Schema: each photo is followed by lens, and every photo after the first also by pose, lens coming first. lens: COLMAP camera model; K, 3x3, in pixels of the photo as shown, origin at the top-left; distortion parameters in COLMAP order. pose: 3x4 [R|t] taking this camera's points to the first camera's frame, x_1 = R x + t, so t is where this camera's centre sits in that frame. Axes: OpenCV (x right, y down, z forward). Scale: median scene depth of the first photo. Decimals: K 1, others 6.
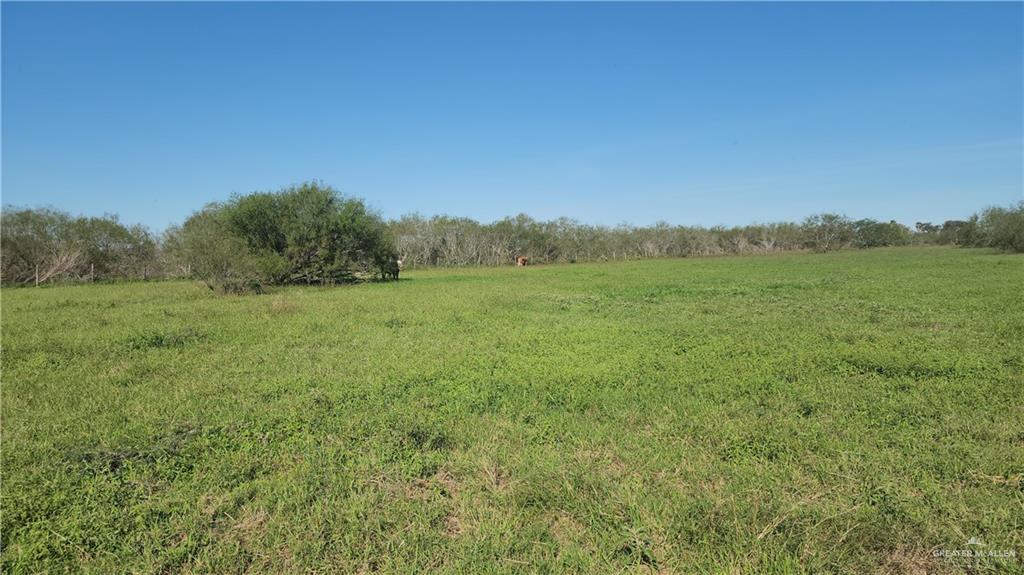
lens RADIAL K [[730.7, 0, 512.7], [0, 730.7, 288.3], [0, 0, 1]] dist [0.053589, -0.036297]
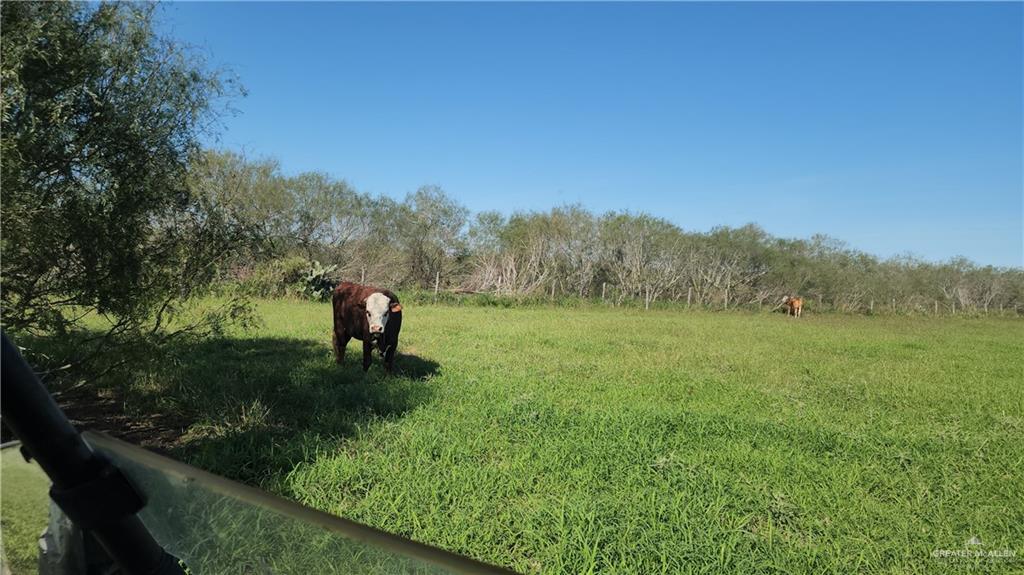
lens RADIAL K [[730.7, 0, 511.9], [0, 730.7, 288.1], [0, 0, 1]] dist [0.053589, -0.036297]
pose [[0.967813, 0.087974, -0.235794, -0.038149], [-0.095328, 0.995246, -0.019950, -0.019082], [0.232918, 0.041785, 0.971598, 0.419796]]
